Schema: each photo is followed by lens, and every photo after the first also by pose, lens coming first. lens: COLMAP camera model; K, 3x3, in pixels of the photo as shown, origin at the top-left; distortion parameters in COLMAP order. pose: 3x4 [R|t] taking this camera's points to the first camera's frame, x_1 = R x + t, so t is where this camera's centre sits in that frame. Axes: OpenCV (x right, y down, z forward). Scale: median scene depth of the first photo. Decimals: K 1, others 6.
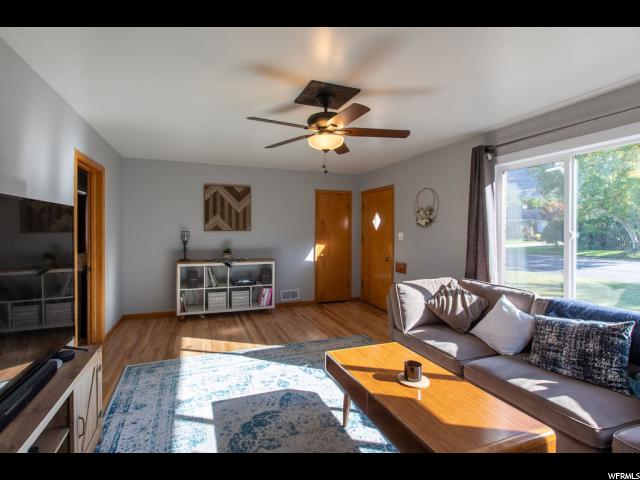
lens RADIAL K [[313.8, 0, 317.0], [0, 313.8, 237.1], [0, 0, 1]] dist [-0.000904, -0.000357]
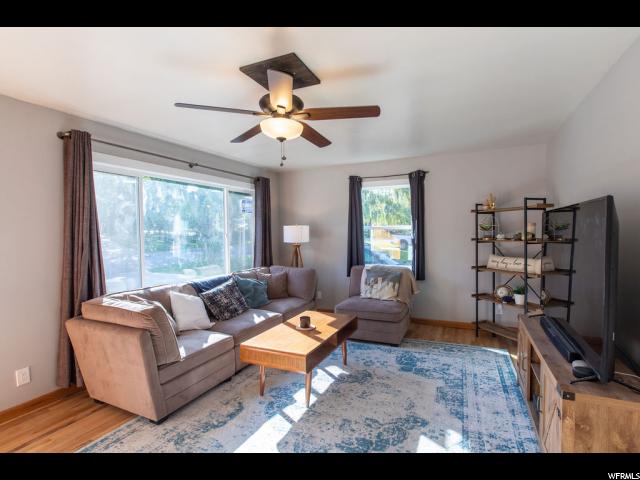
lens RADIAL K [[313.8, 0, 317.0], [0, 313.8, 237.1], [0, 0, 1]] dist [-0.000904, -0.000357]
pose [[-0.674490, -0.011064, 0.738201, -0.683155], [0.027135, 0.998841, 0.039764, -0.045081], [-0.737785, 0.046852, -0.673408, 1.527831]]
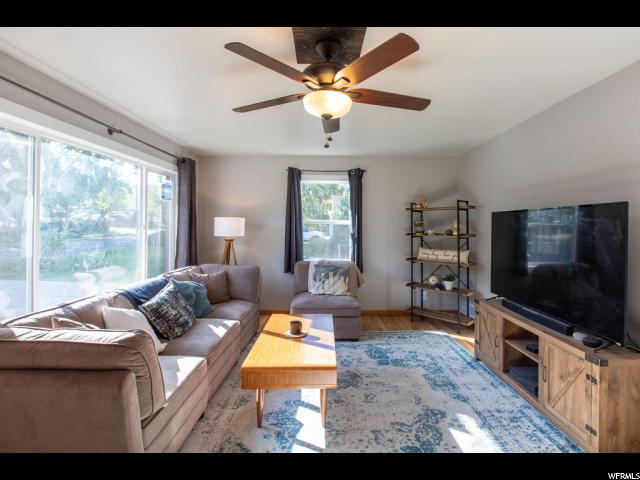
lens RADIAL K [[310.3, 0, 324.2], [0, 310.3, 218.6], [0, 0, 1]] dist [-0.003125, -0.000800]
pose [[-0.926702, -0.004153, 0.375774, -0.244701], [-0.002953, 0.999989, 0.003770, -0.043013], [-0.375785, 0.002384, -0.926704, 1.693106]]
